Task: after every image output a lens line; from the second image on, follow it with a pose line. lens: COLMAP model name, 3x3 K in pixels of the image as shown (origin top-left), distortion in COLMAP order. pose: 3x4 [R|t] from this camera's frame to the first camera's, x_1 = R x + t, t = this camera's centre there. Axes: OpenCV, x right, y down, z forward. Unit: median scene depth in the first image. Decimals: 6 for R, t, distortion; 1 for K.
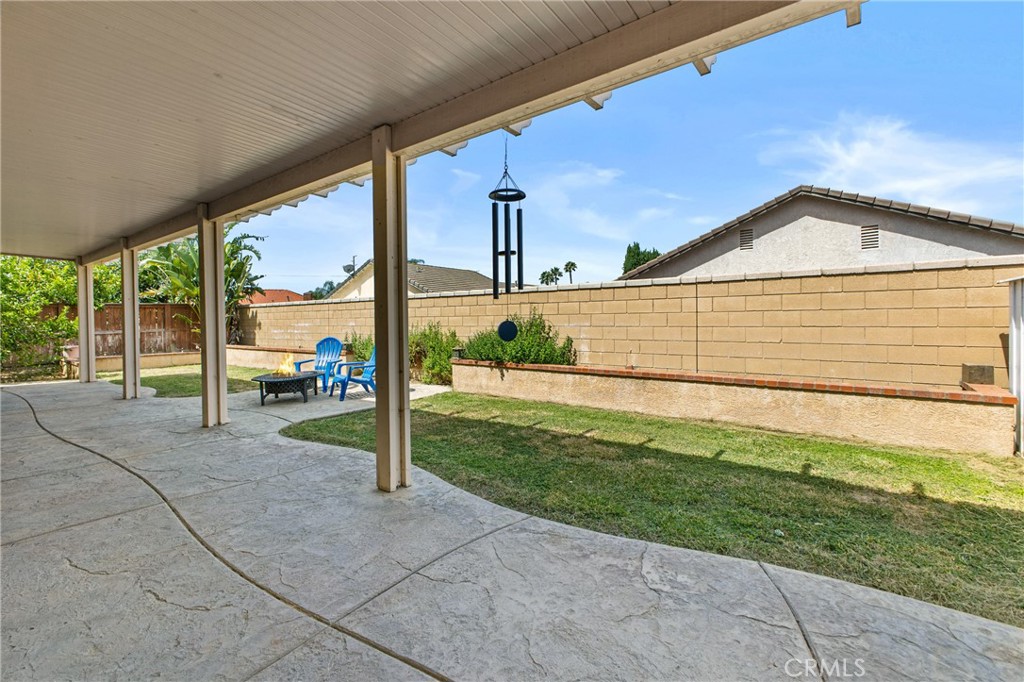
lens RADIAL K [[441.1, 0, 512.0], [0, 441.1, 341.0], [0, 0, 1]] dist [0.000245, 0.000094]
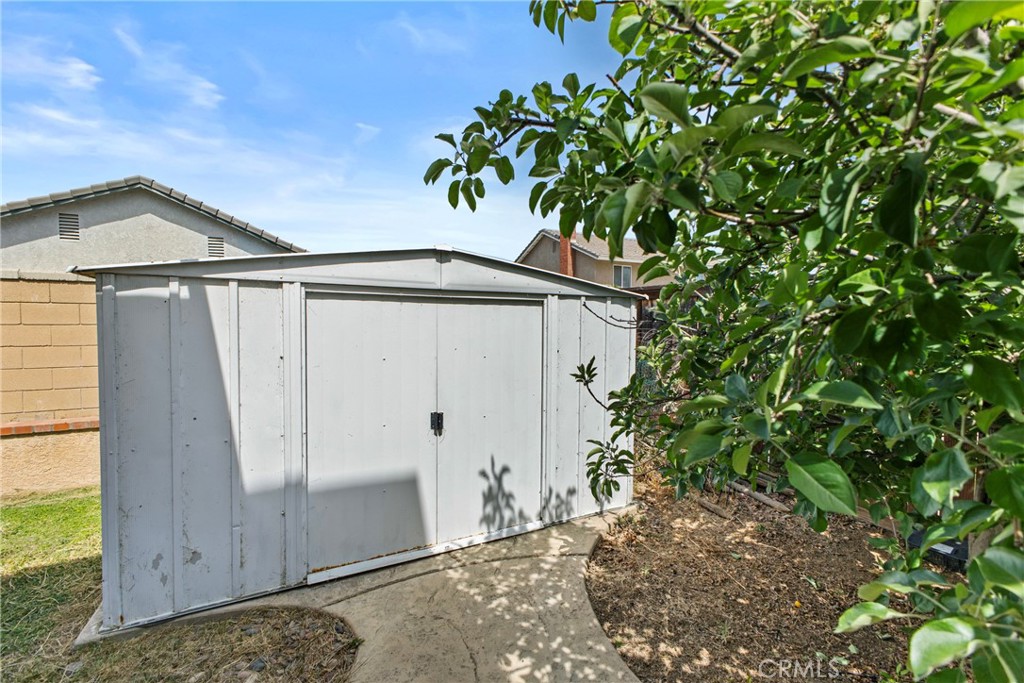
lens RADIAL K [[441.1, 0, 512.0], [0, 441.1, 341.5], [0, 0, 1]] dist [0.000245, 0.000094]
pose [[0.442752, -0.022758, 0.896355, 0.199915], [0.030534, 0.999481, 0.010294, -0.011376], [-0.896124, 0.022812, 0.443217, -0.053461]]
